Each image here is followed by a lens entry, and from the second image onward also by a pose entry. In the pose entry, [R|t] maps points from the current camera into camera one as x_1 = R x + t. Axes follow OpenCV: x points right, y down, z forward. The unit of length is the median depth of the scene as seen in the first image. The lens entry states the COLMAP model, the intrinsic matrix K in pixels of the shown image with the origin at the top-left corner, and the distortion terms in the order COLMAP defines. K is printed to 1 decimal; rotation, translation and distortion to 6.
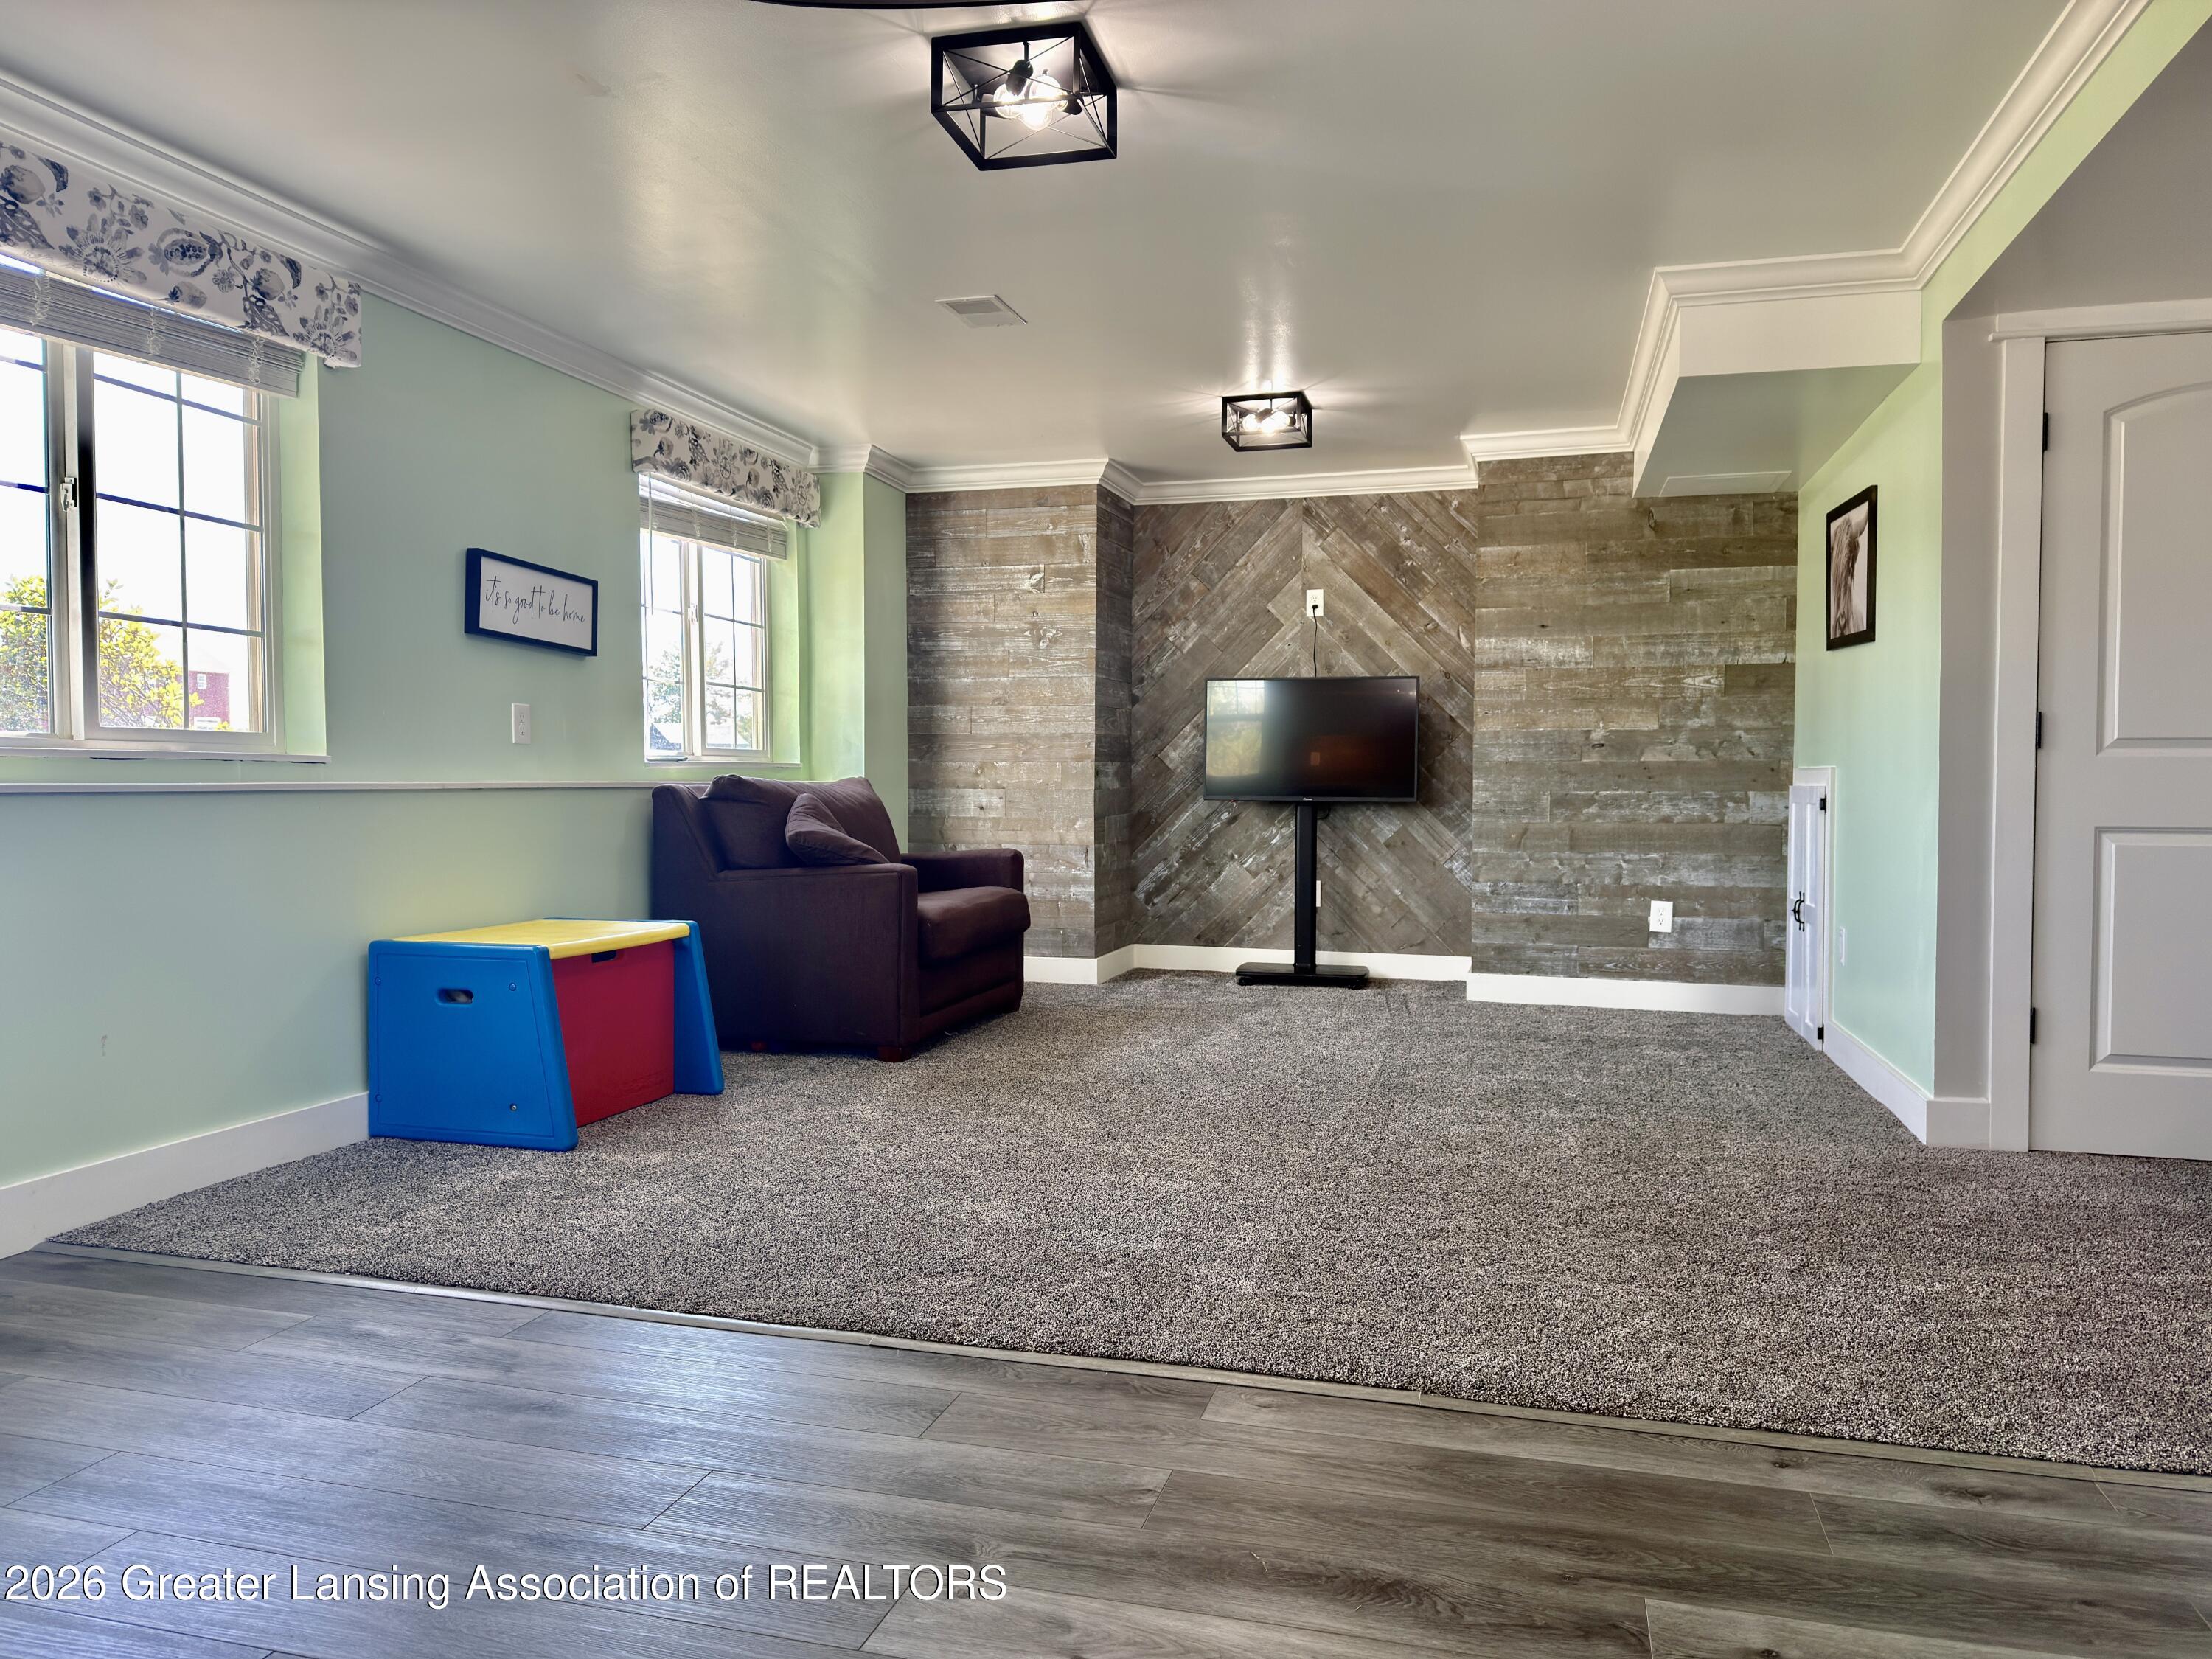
lens RADIAL K [[1547.7, 0, 1106.0], [0, 1547.7, 829.5], [0, 0, 1]] dist [0.021701, -0.041784]
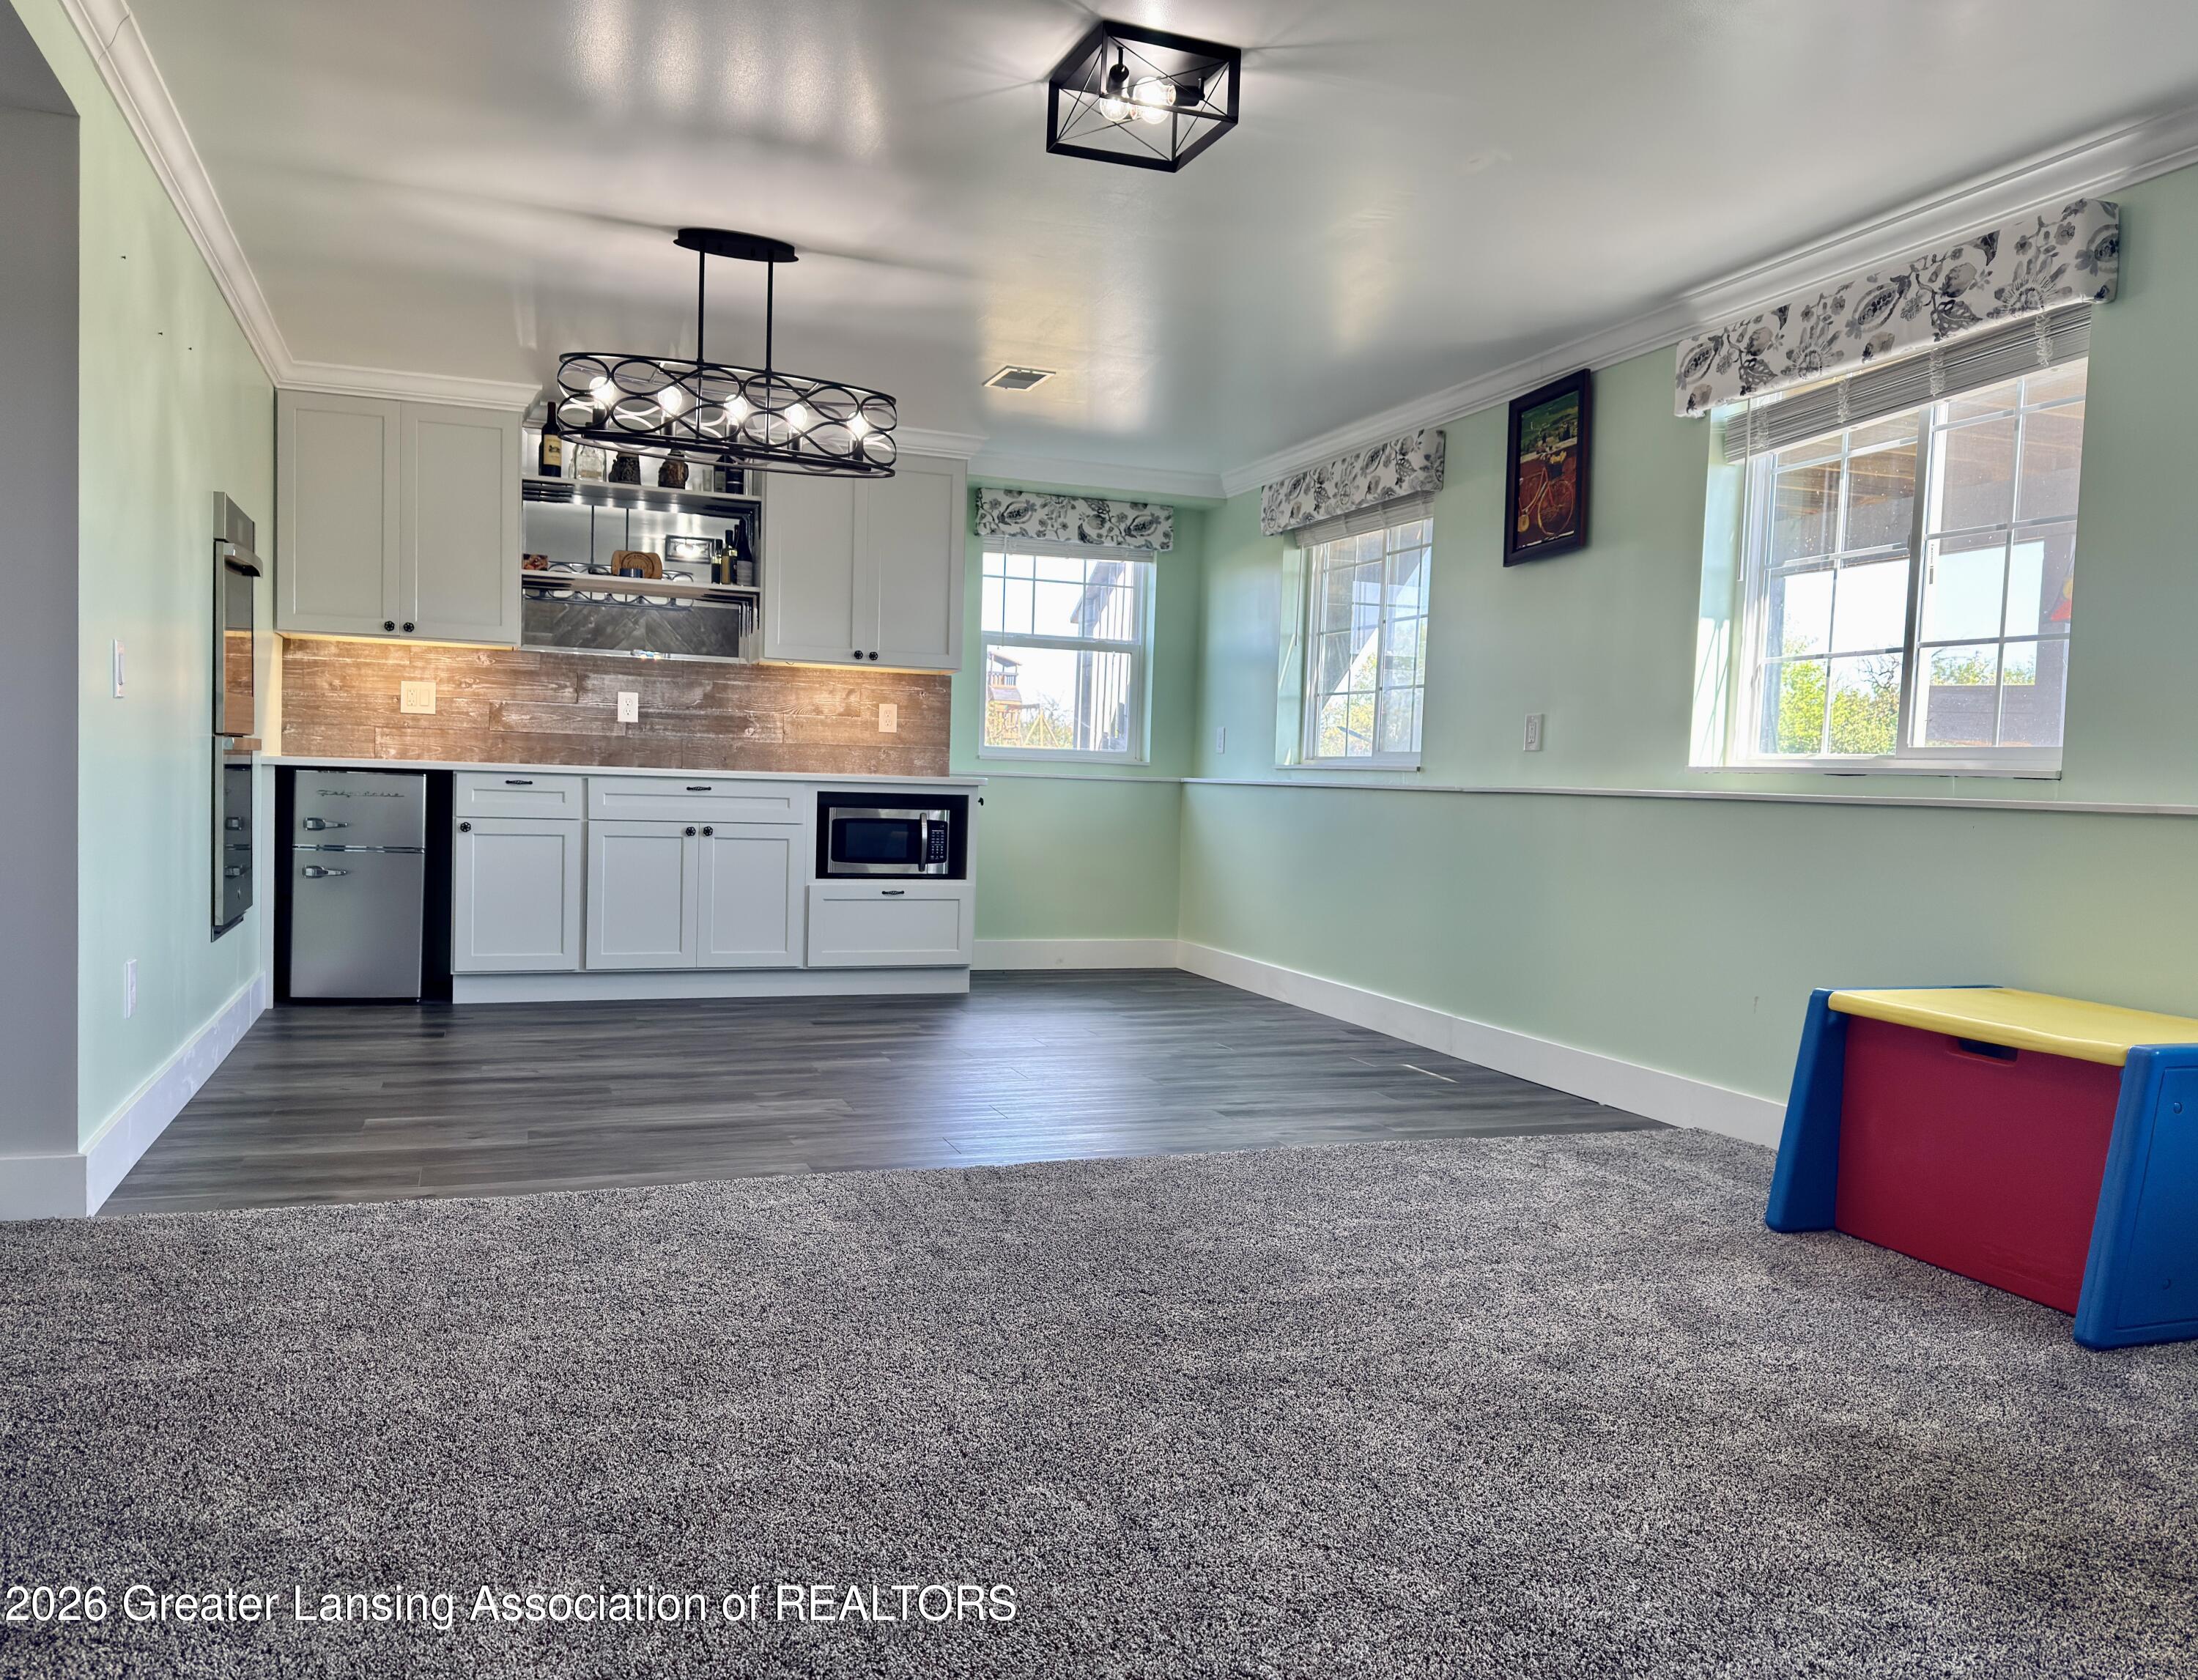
lens RADIAL K [[1622.3, 0, 1102.7], [0, 1622.3, 877.8], [0, 0, 1]] dist [0.141856, -0.263393]
pose [[-0.811207, 0.006960, -0.584717, 0.557207], [-0.050793, 0.995311, 0.082314, -0.044806], [0.582549, 0.096474, -0.807050, 1.759300]]
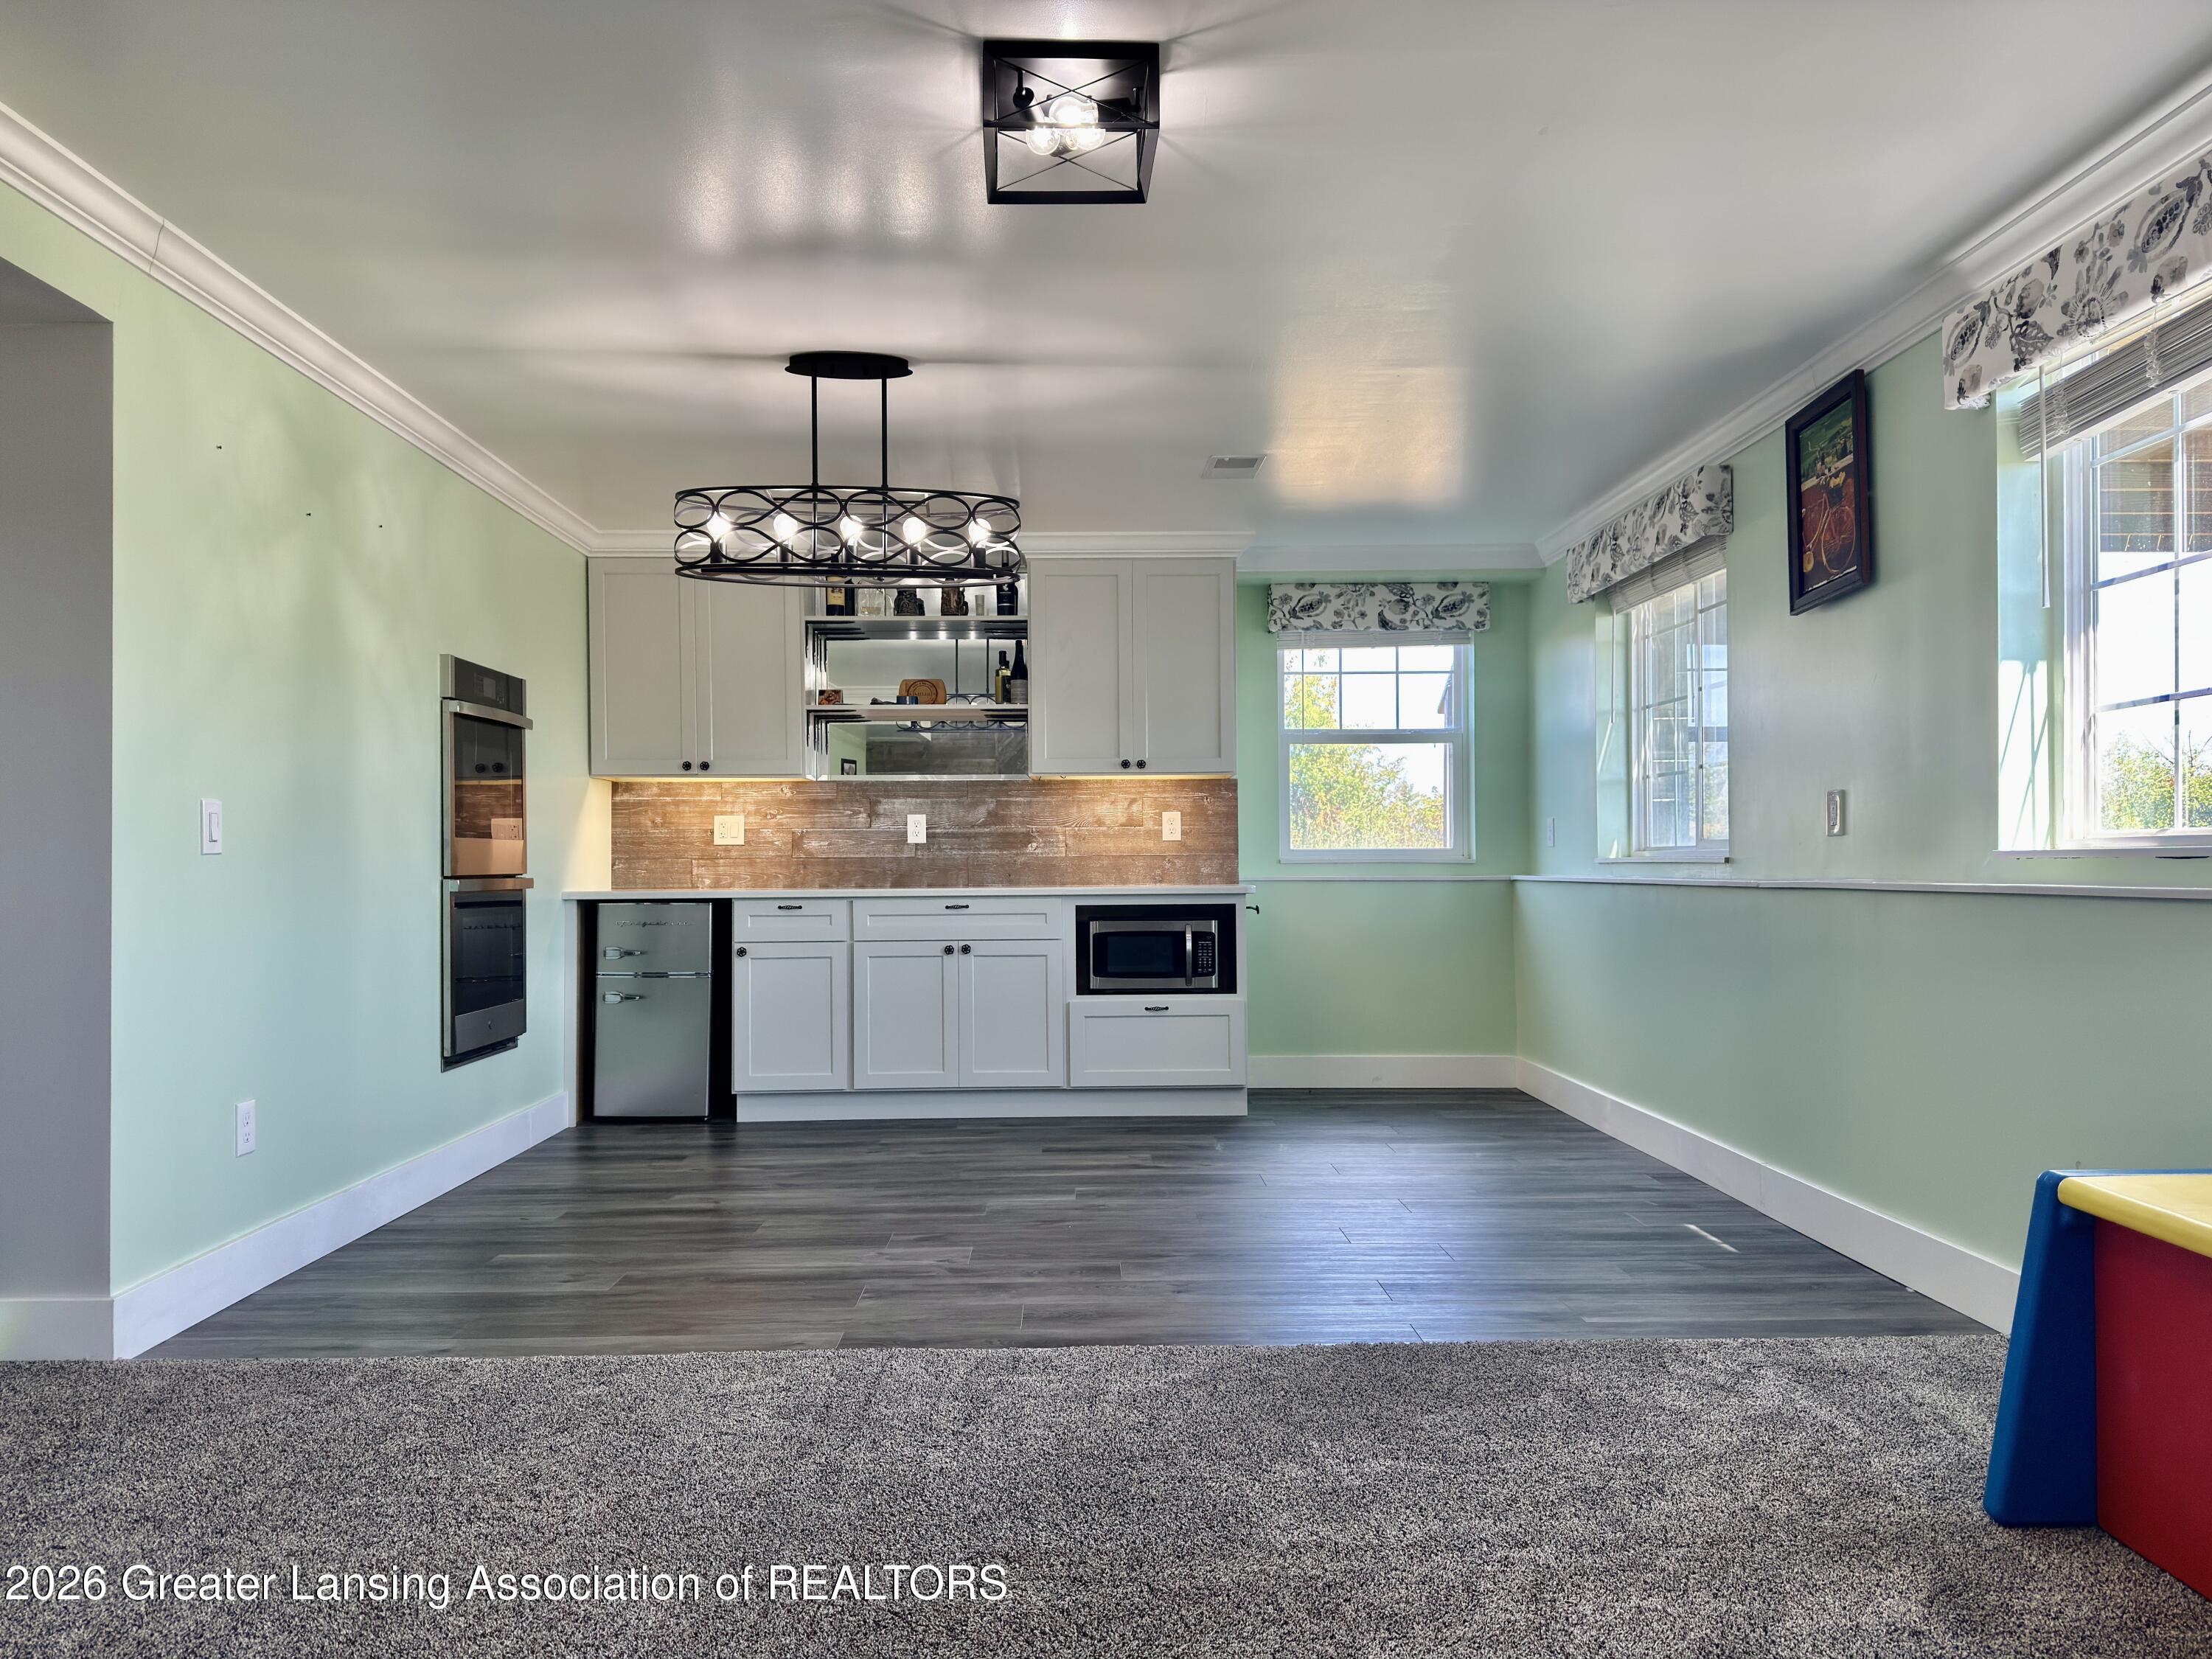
lens RADIAL K [[1570.2, 0, 1107.2], [0, 1570.2, 857.1], [0, 0, 1]] dist [0.078473, -0.088671]
pose [[-0.956818, 0.001210, -0.290685, 0.178853], [-0.004699, 0.999796, 0.019627, -0.063170], [0.290650, 0.020146, -0.956617, 1.738834]]
